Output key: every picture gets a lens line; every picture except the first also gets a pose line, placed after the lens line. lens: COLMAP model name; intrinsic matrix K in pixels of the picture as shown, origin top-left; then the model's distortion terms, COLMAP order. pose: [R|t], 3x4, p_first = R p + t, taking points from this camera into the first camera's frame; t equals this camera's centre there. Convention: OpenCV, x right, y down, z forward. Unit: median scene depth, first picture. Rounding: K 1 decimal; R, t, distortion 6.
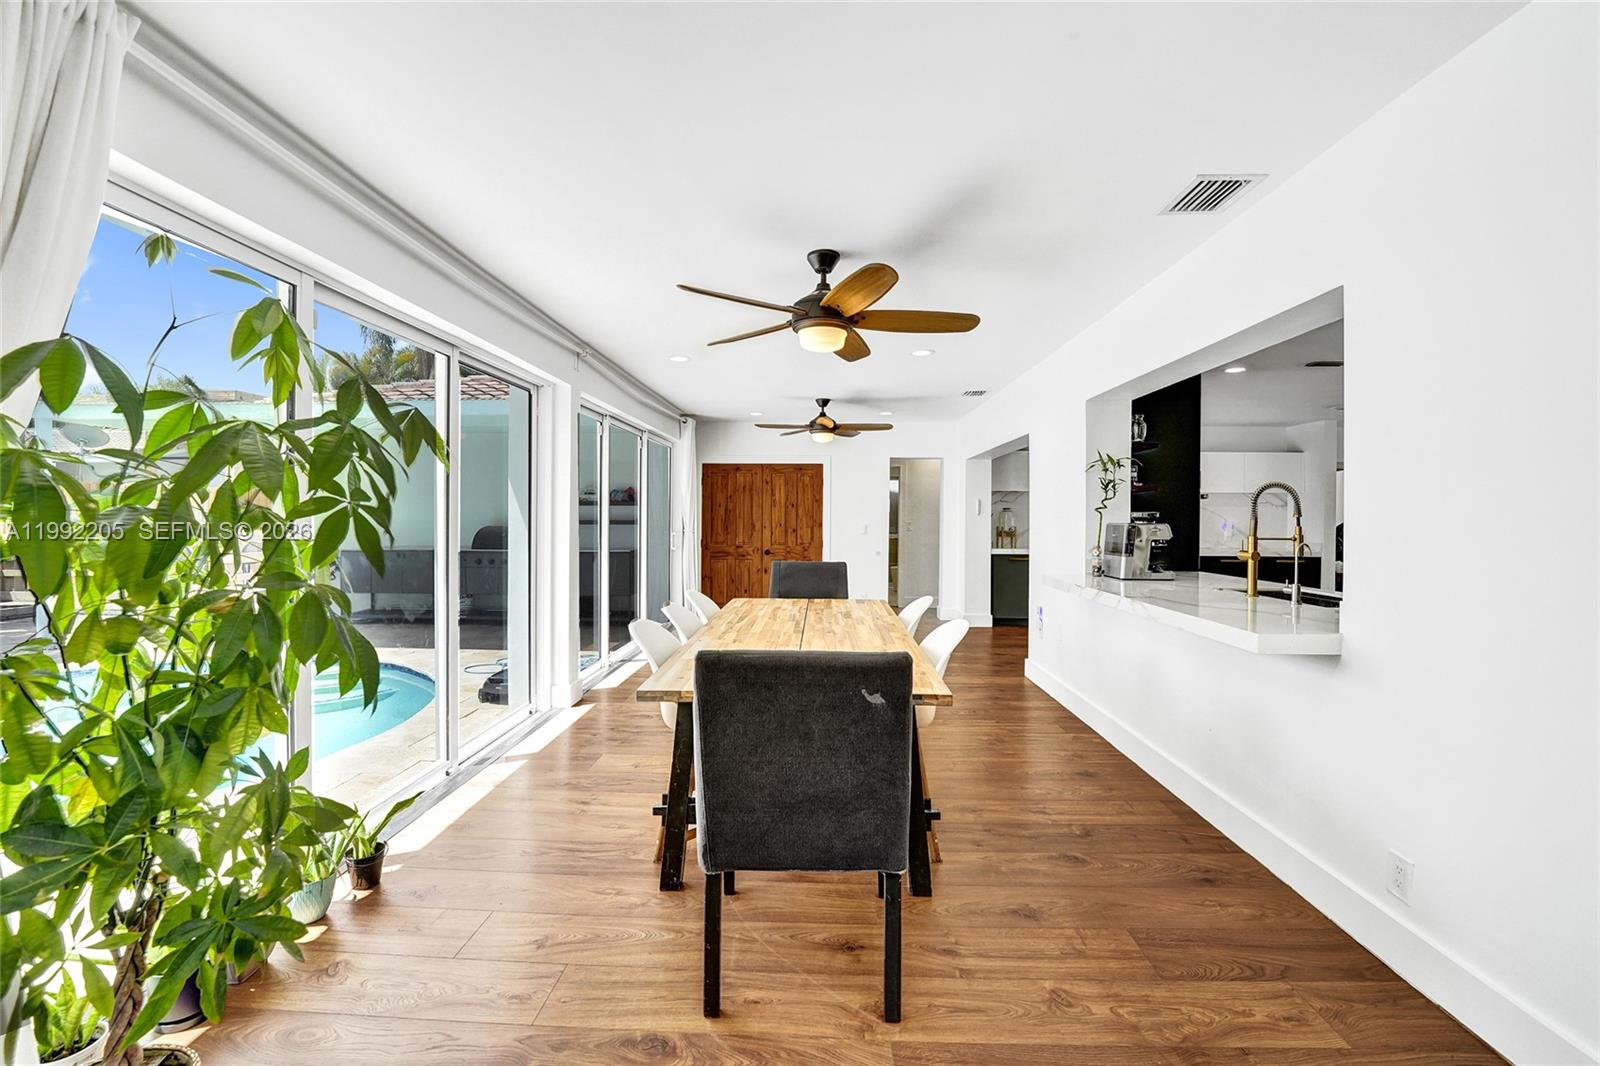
lens RADIAL K [[689.2, 0, 778.2], [0, 689.2, 521.2], [0, 0, 1]] dist [-0.030338, 0.002820]
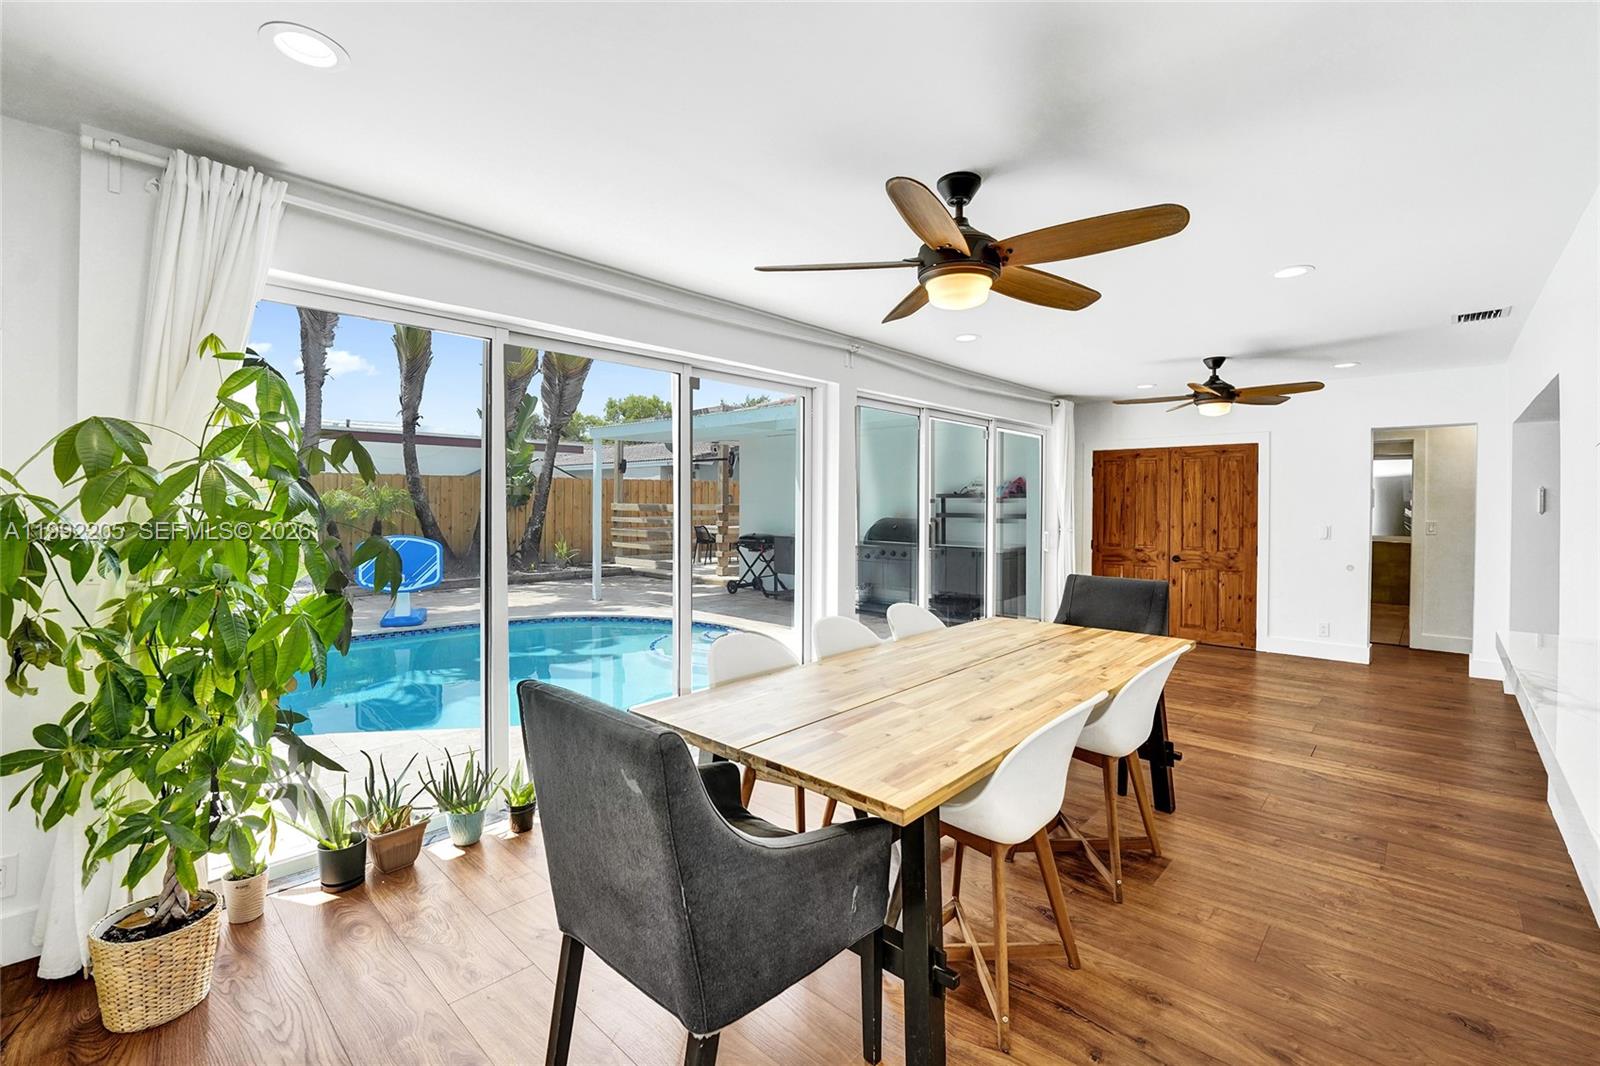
lens RADIAL K [[689.2, 0, 785.4], [0, 689.2, 510.1], [0, 0, 1]] dist [-0.030338, 0.002820]
pose [[0.759322, 0.002689, -0.650709, 0.154243], [-0.004060, 0.999992, -0.000606, -0.008352], [0.650702, 0.003102, 0.759327, 0.111779]]
